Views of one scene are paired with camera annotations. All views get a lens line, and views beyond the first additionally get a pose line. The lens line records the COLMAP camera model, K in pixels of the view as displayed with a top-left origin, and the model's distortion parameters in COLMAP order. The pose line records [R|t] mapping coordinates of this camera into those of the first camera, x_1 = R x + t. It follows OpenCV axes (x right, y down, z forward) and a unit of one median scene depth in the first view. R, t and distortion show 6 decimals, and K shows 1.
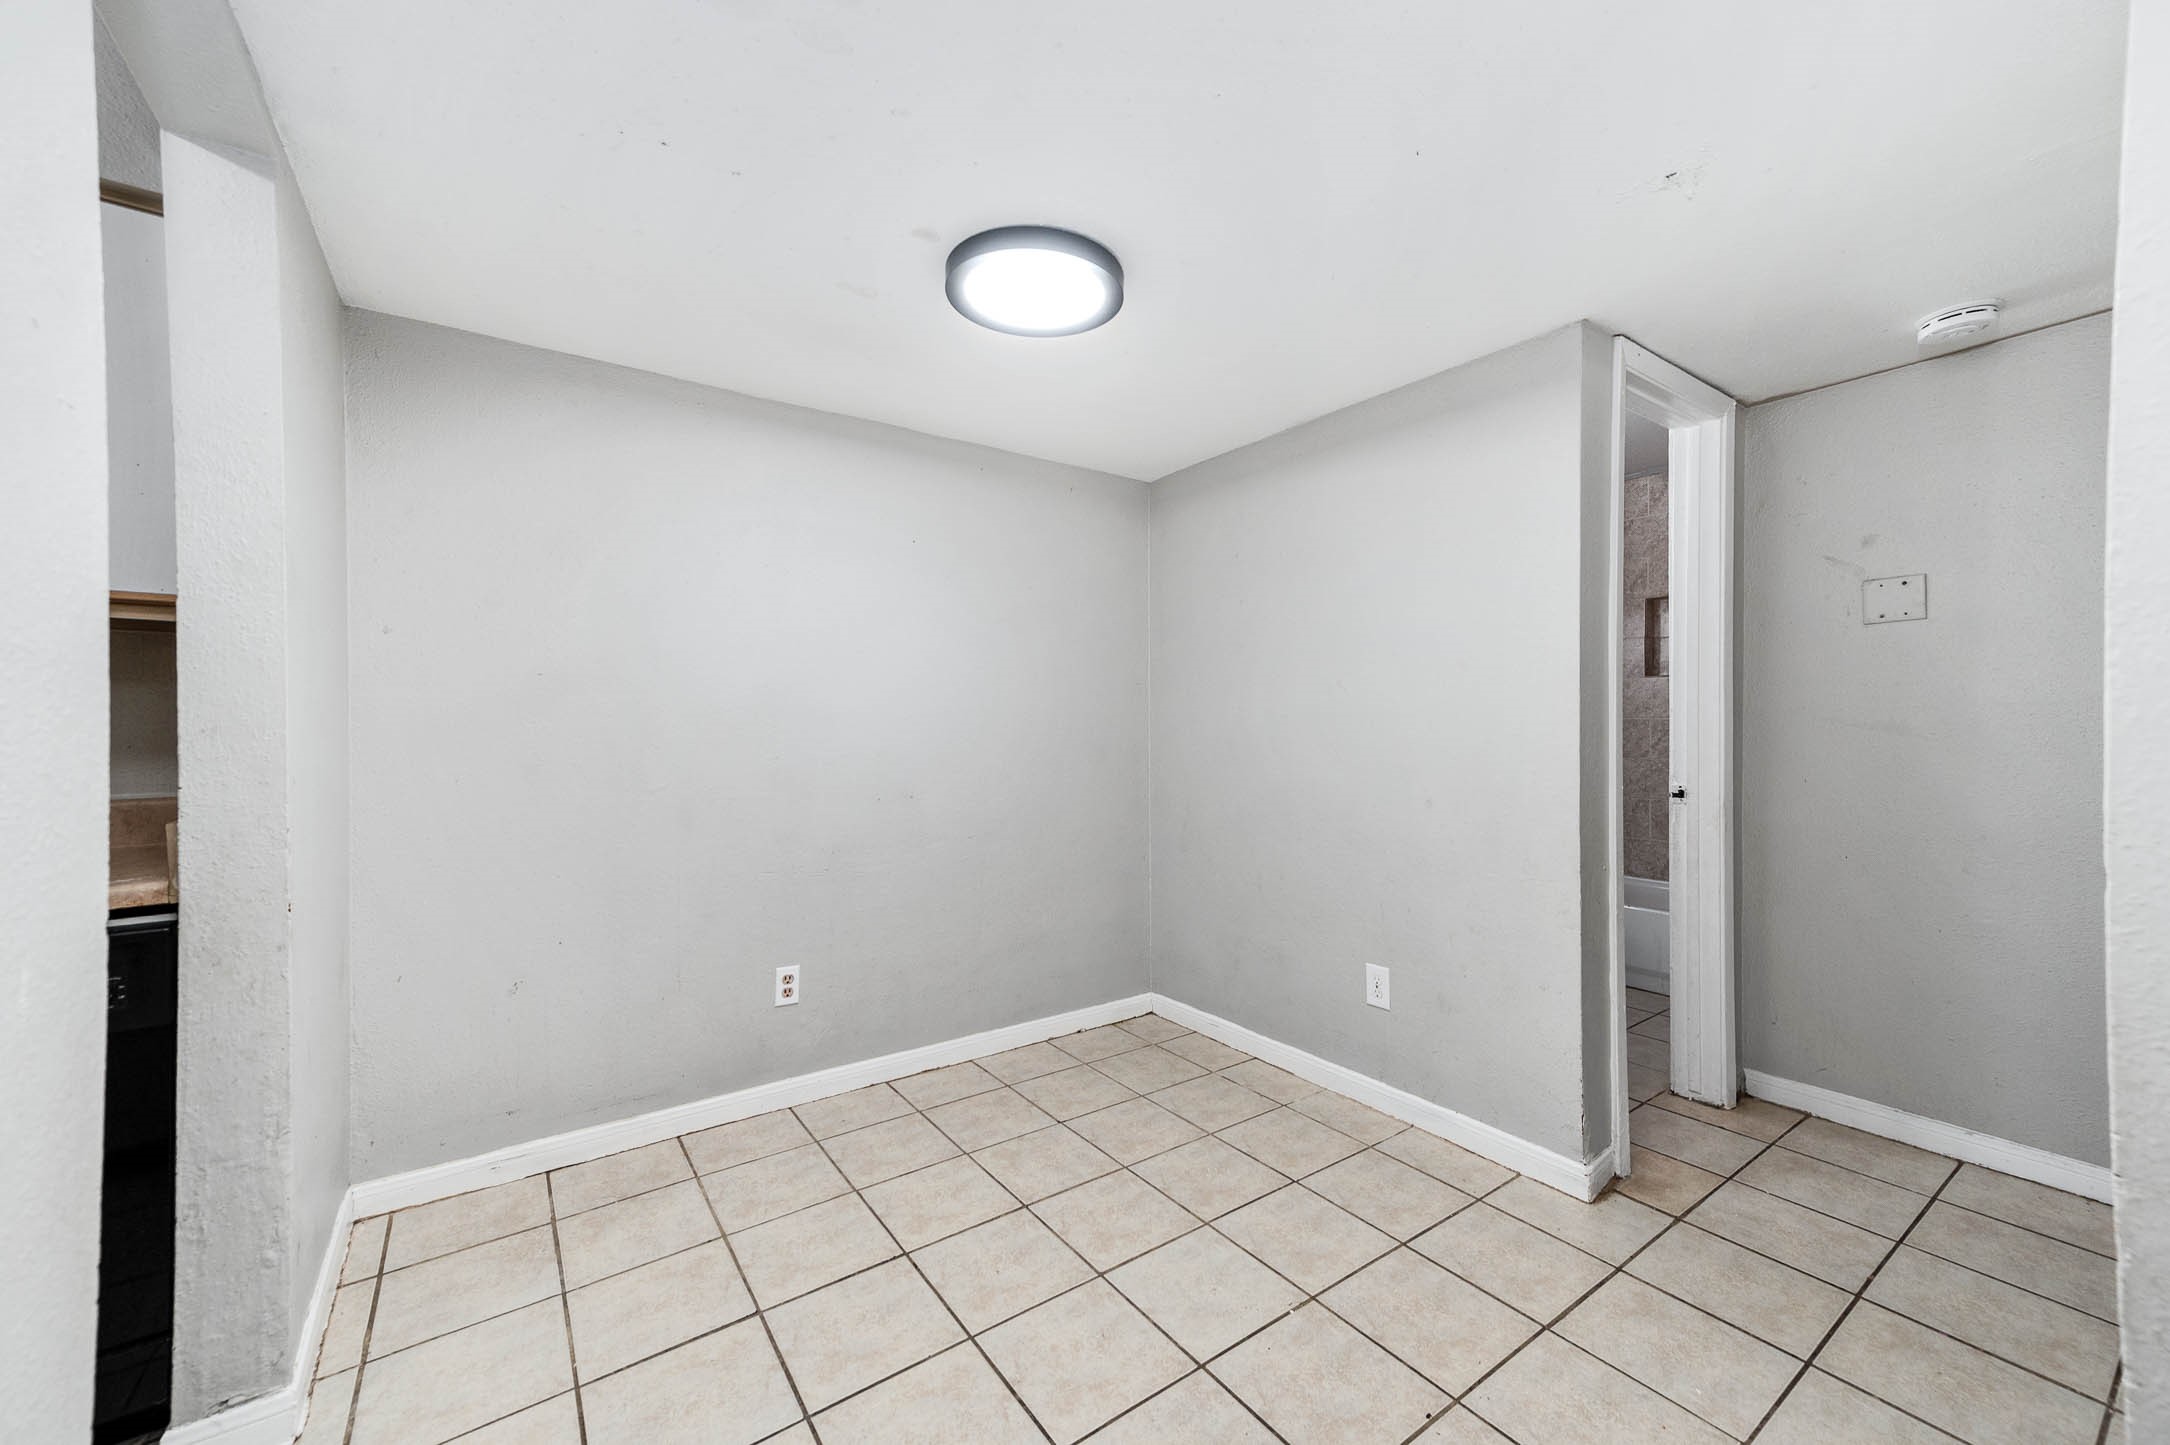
lens RADIAL K [[854.2, 0, 1091.3], [0, 854.2, 725.2], [0, 0, 1]] dist [0.015974, 0.000536]
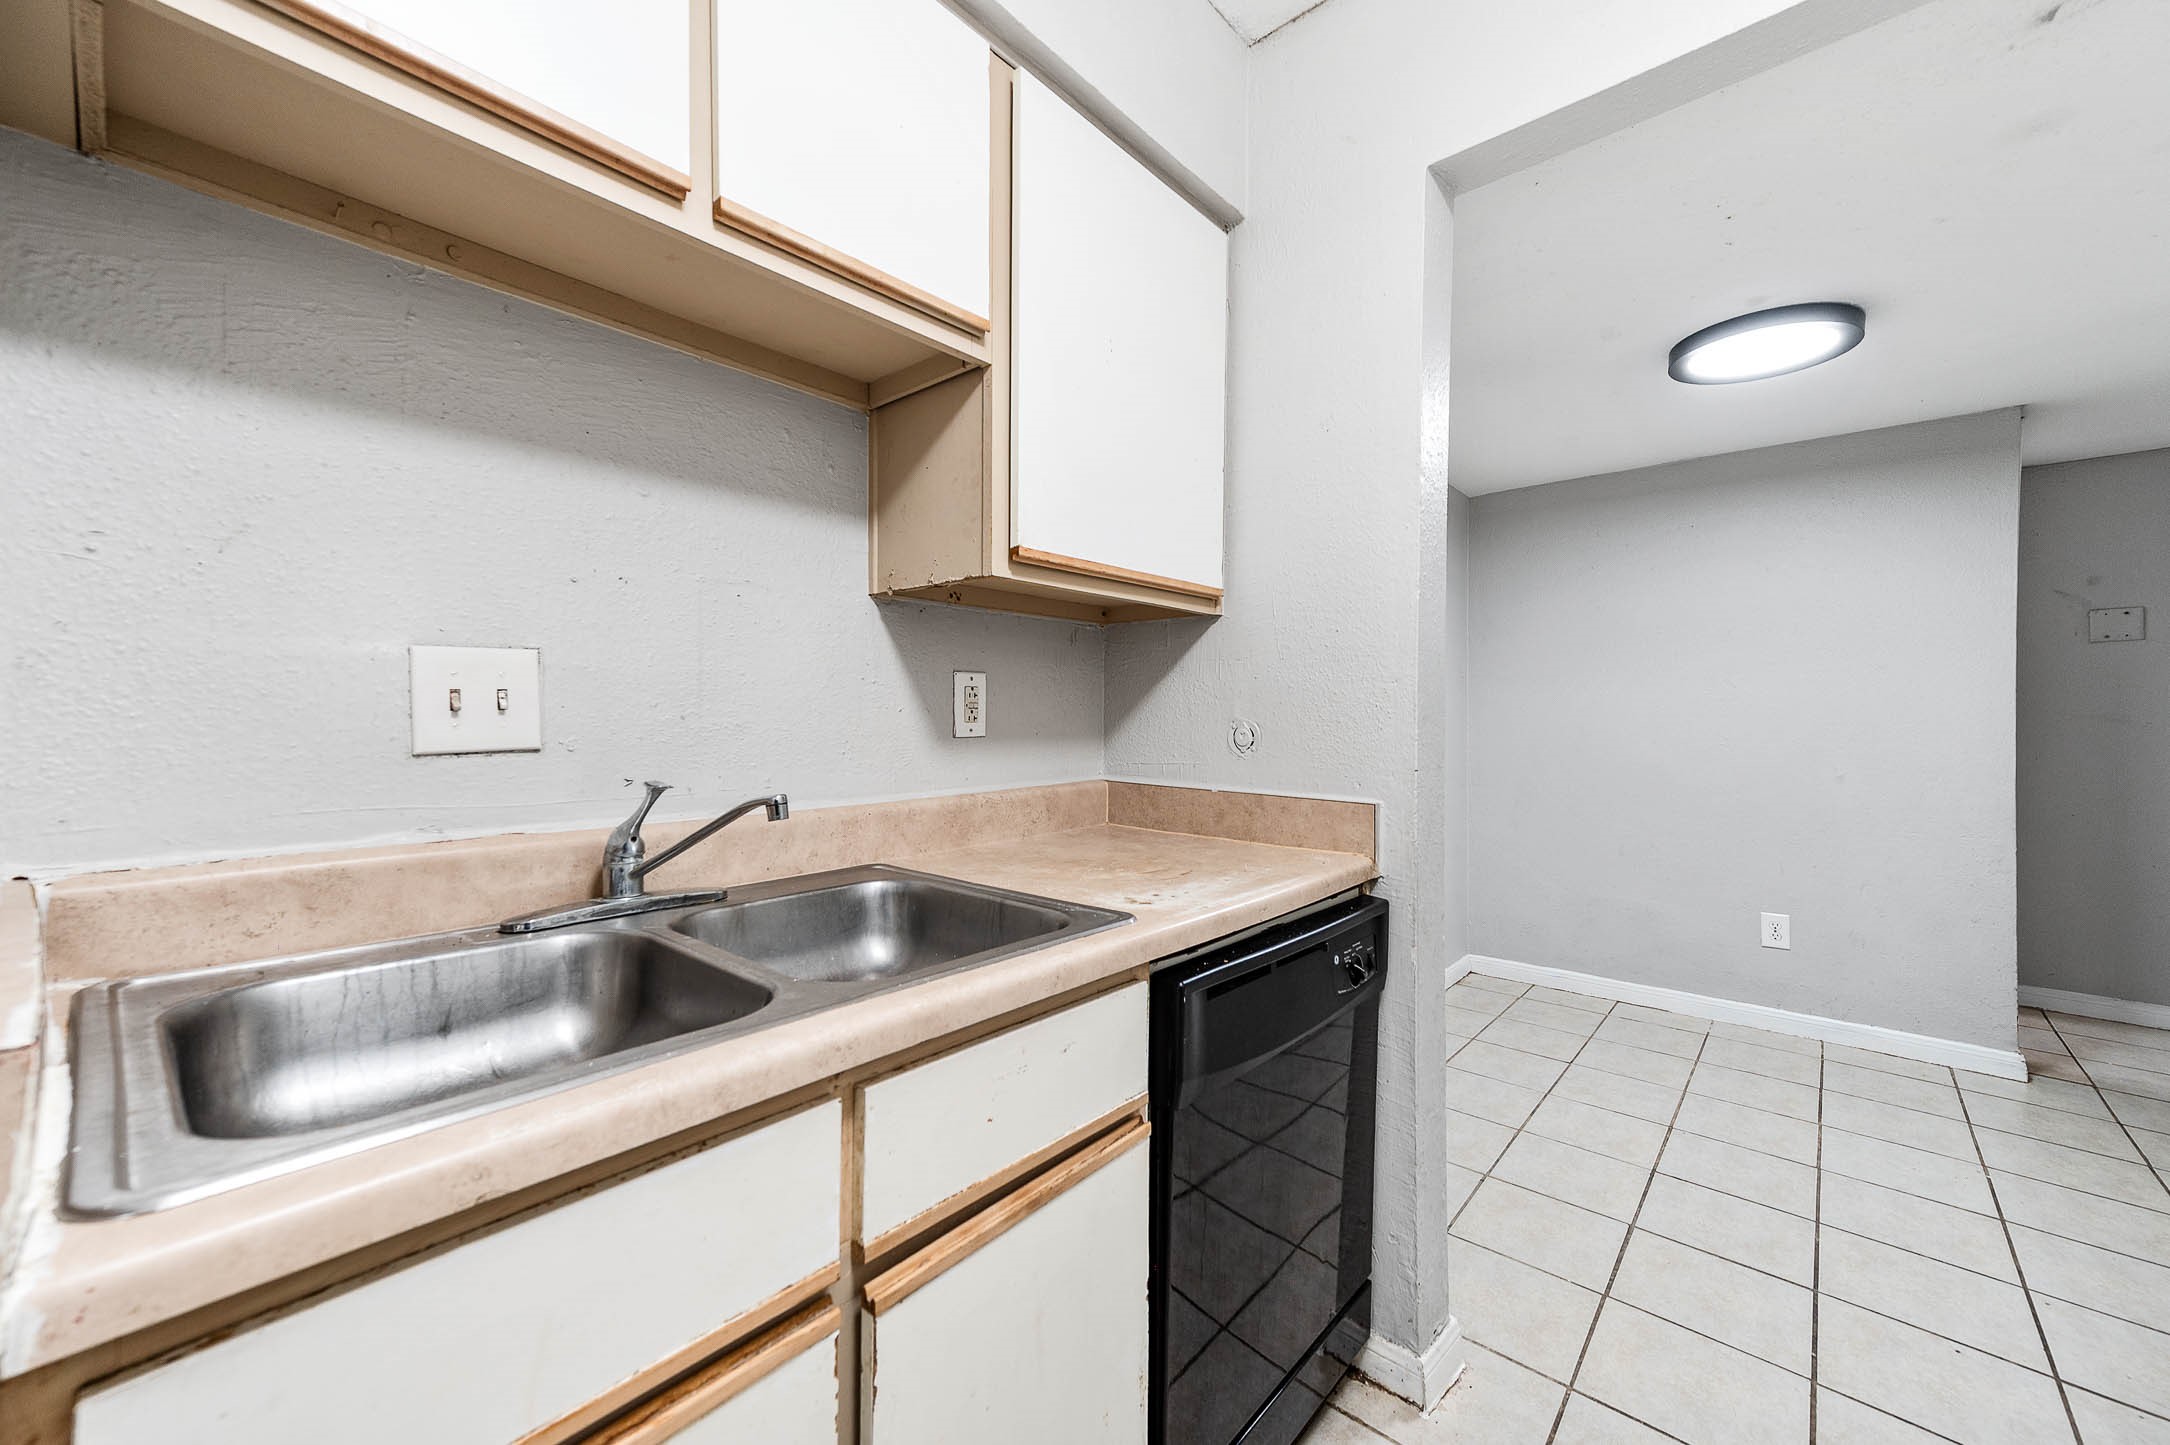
lens RADIAL K [[854.2, 0, 1080.6], [0, 854.2, 715.3], [0, 0, 1]] dist [0.015974, 0.000536]
pose [[0.973010, 0.006116, 0.230683, -0.955070], [-0.006429, 0.999979, 0.000603, 0.006266], [-0.230675, -0.002070, 0.973029, 0.039998]]
